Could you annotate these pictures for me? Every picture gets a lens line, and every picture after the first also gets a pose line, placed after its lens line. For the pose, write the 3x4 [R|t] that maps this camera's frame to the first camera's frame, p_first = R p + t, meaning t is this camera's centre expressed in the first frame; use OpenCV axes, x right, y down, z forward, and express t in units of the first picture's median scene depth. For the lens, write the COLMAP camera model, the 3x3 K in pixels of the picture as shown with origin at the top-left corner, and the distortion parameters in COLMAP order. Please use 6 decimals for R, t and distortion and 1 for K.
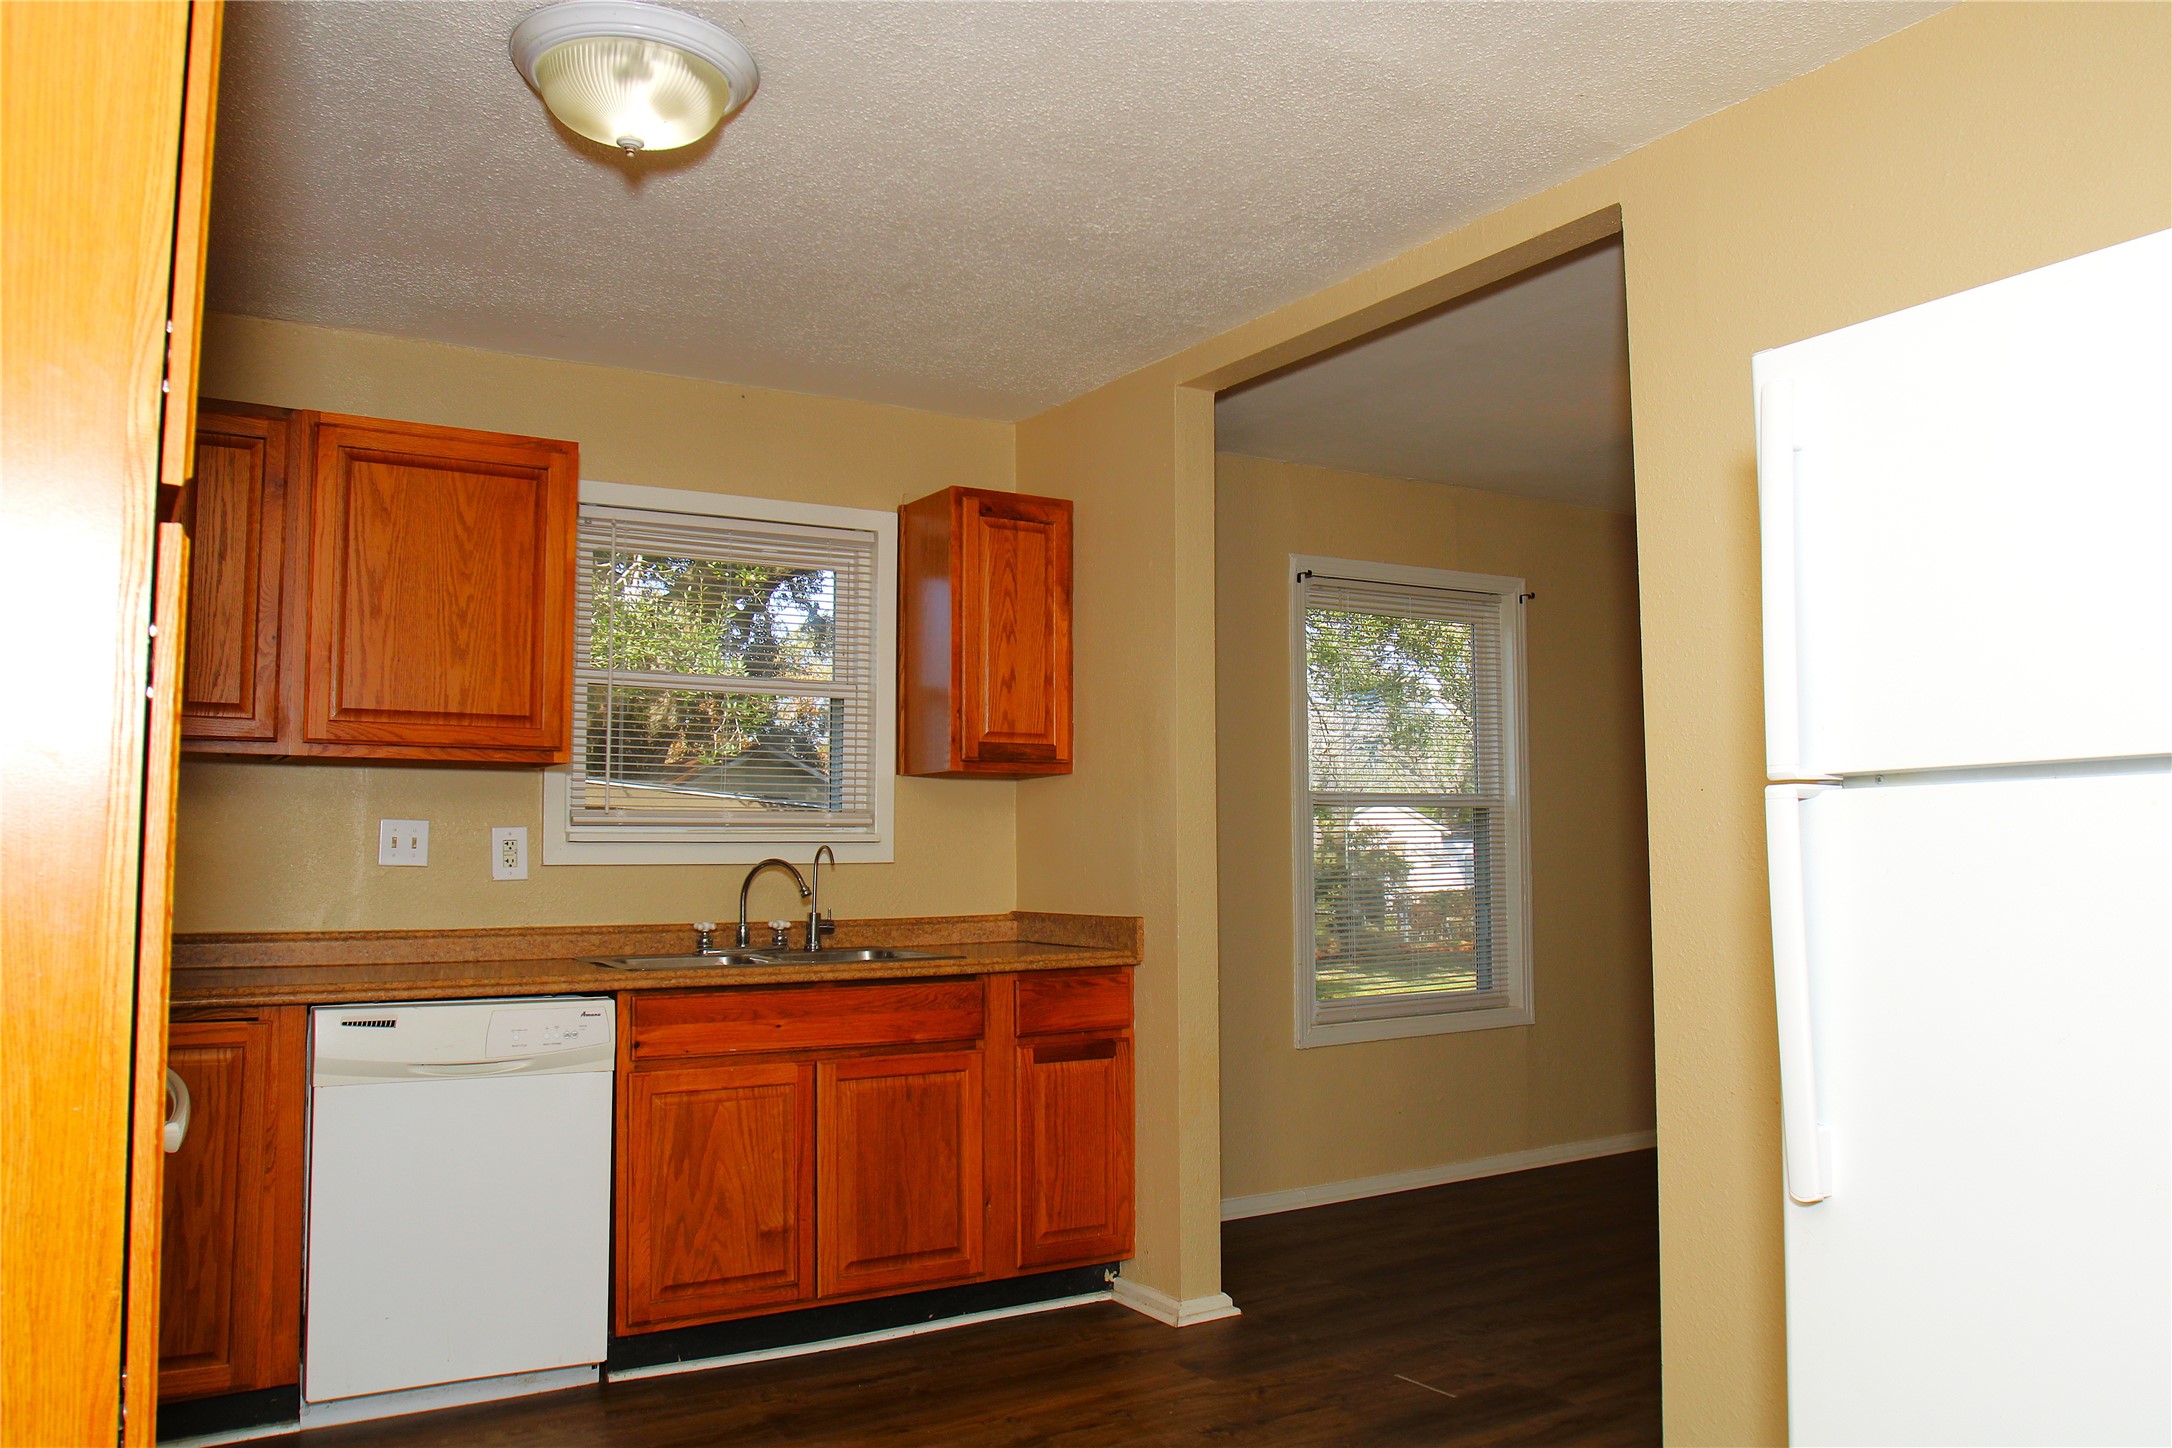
lens RADIAL K [[1622.4, 0, 1086.0], [0, 1622.4, 724.0], [0, 0, 1]] dist [-0.120897, 0.106011]
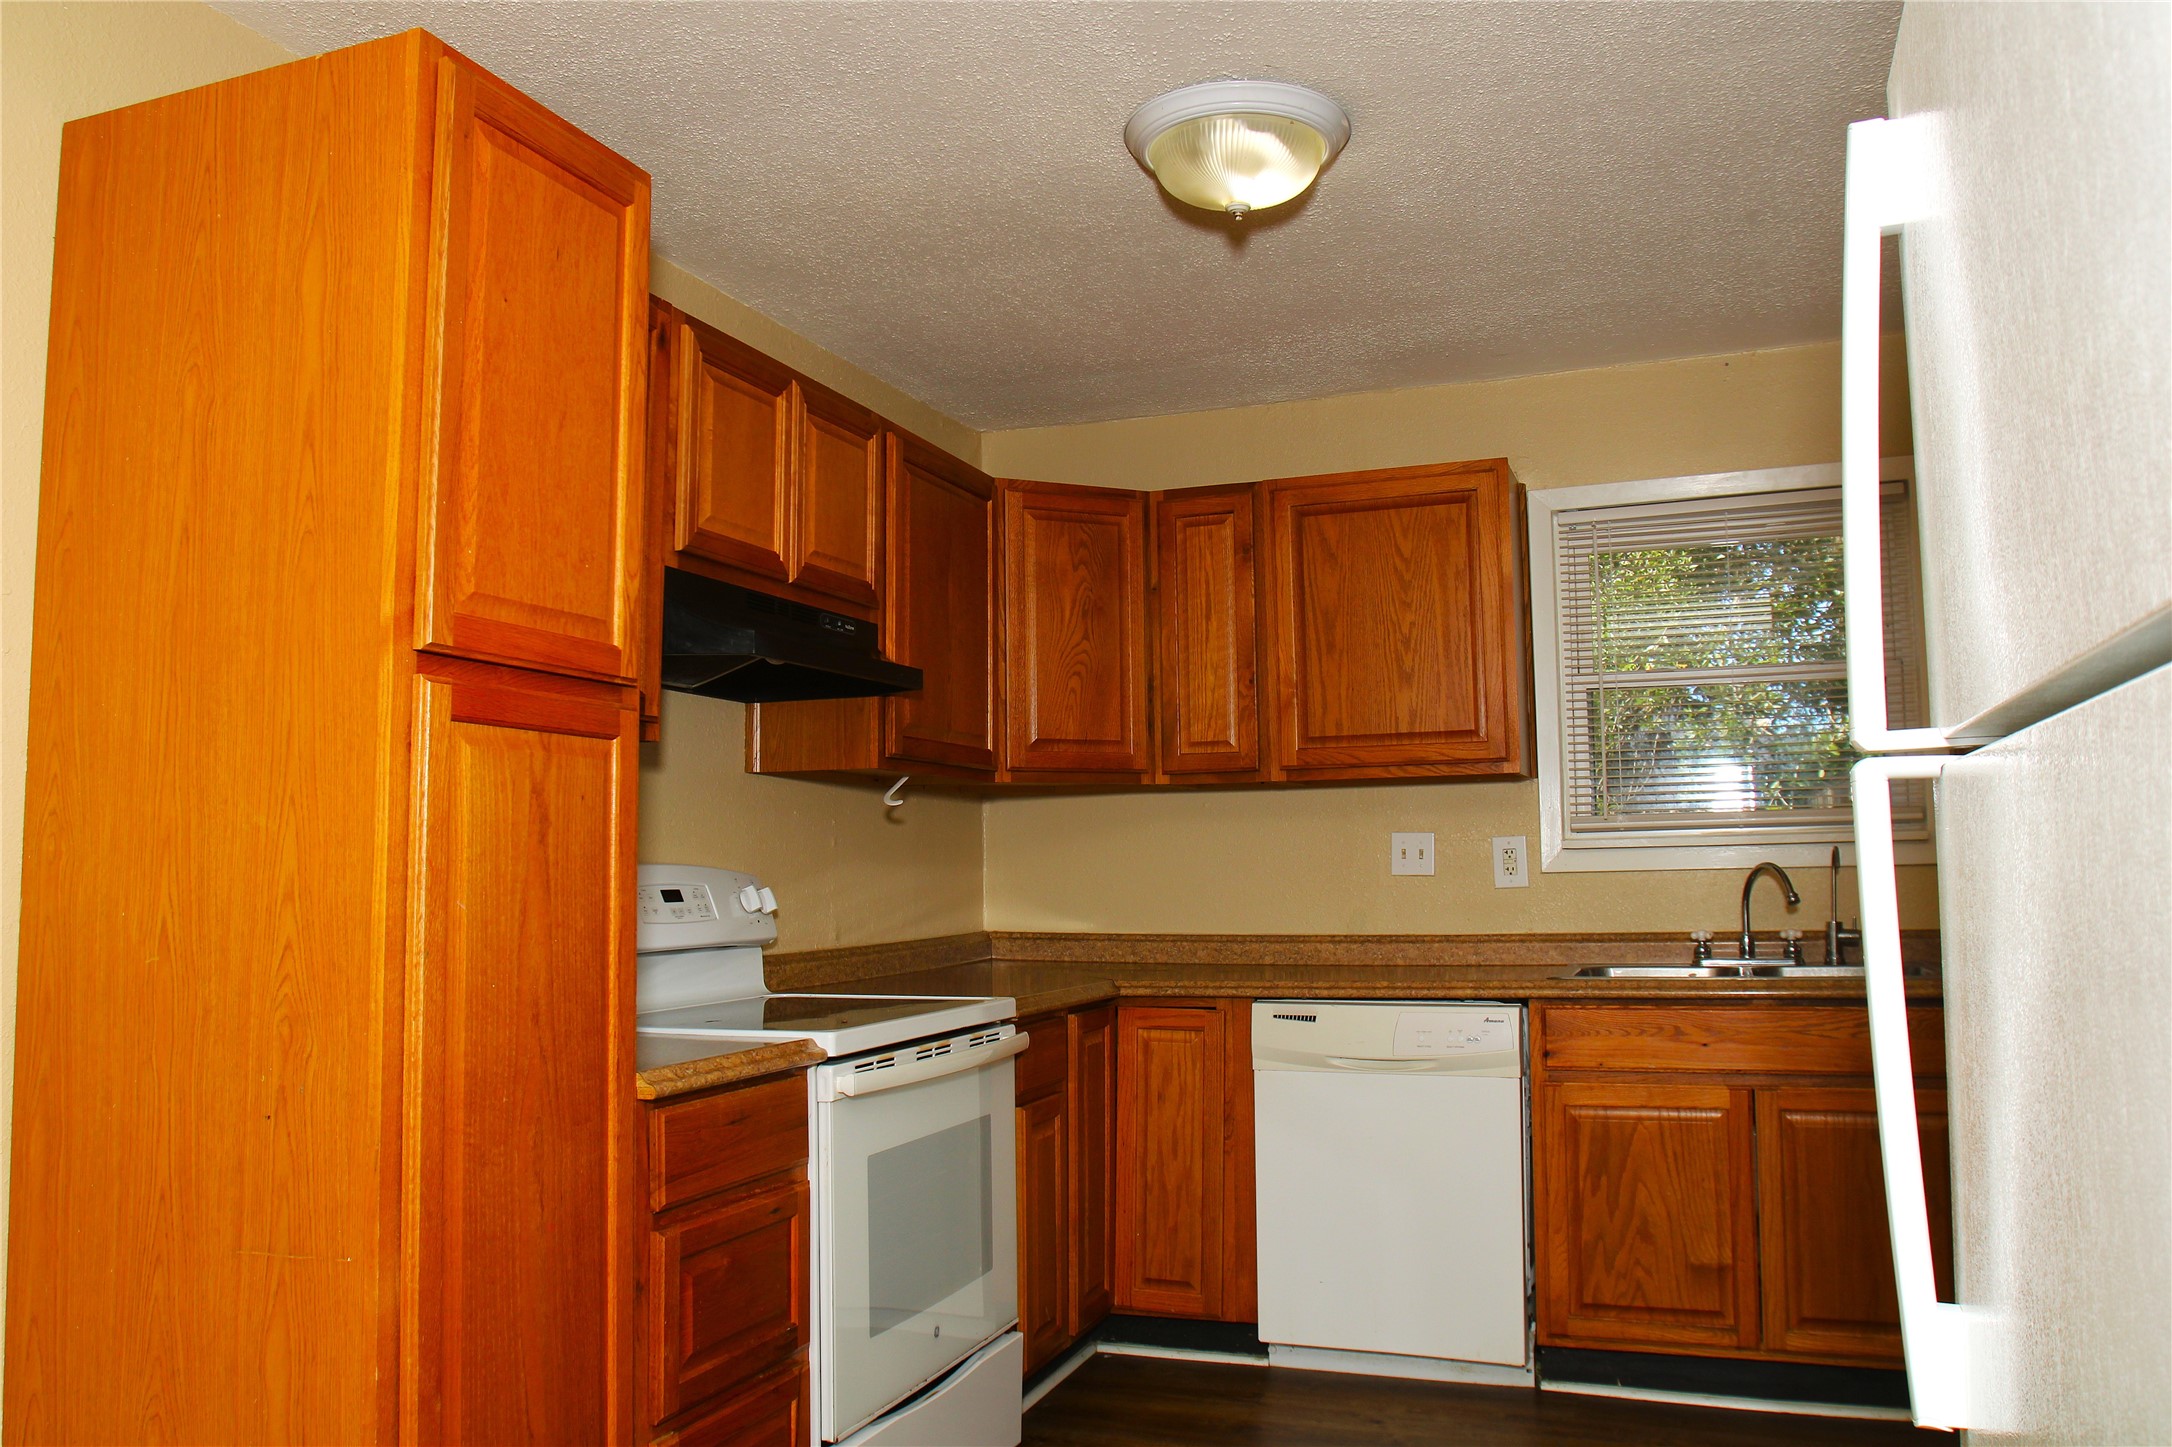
lens RADIAL K [[1642.5, 0, 1116.7], [0, 1642.5, 719.6], [0, 0, 1]] dist [-0.103159, 0.055653]
pose [[0.607896, -0.076430, -0.790329, 0.362990], [0.076216, 0.996377, -0.037734, 0.011066], [0.790350, -0.037297, 0.611519, 0.176887]]
